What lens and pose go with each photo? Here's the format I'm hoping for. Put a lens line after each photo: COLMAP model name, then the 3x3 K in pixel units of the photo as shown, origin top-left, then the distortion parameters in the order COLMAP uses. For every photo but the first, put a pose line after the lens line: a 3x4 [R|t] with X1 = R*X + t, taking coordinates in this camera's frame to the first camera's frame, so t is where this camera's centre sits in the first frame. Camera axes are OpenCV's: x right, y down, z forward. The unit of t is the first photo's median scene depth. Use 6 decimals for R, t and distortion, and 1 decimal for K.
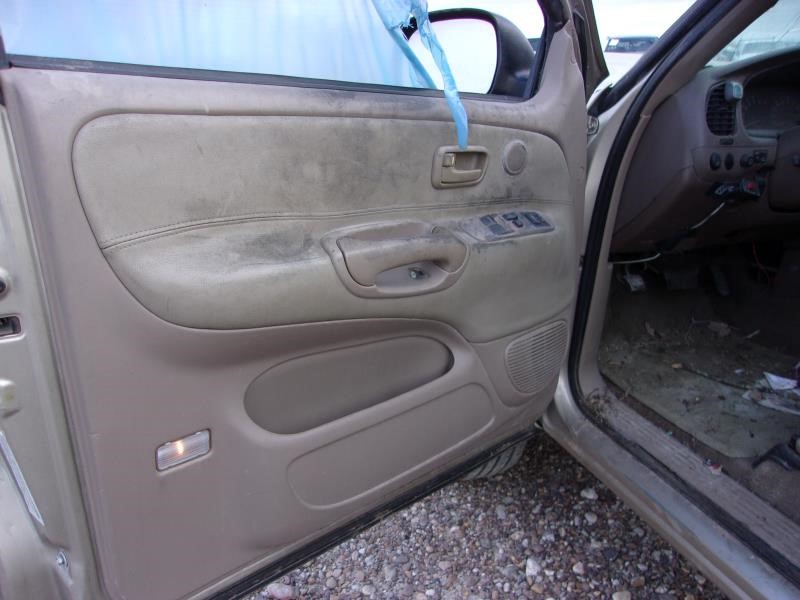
lens RADIAL K [[628.2, 0, 395.4], [0, 628.2, 302.5], [0, 0, 1]] dist [0.016774, 0.012544]
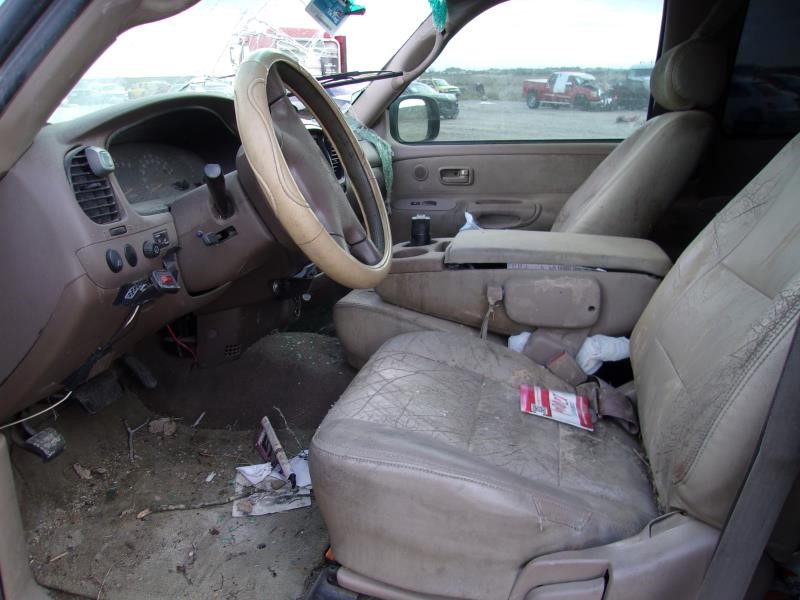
lens RADIAL K [[628.2, 0, 400.8], [0, 628.2, 301.1], [0, 0, 1]] dist [0.016774, 0.012544]
pose [[0.551009, -0.274722, 0.787983, 0.104520], [0.302190, 0.945859, 0.118453, -0.144651], [-0.777862, 0.172852, 0.604196, 0.295875]]
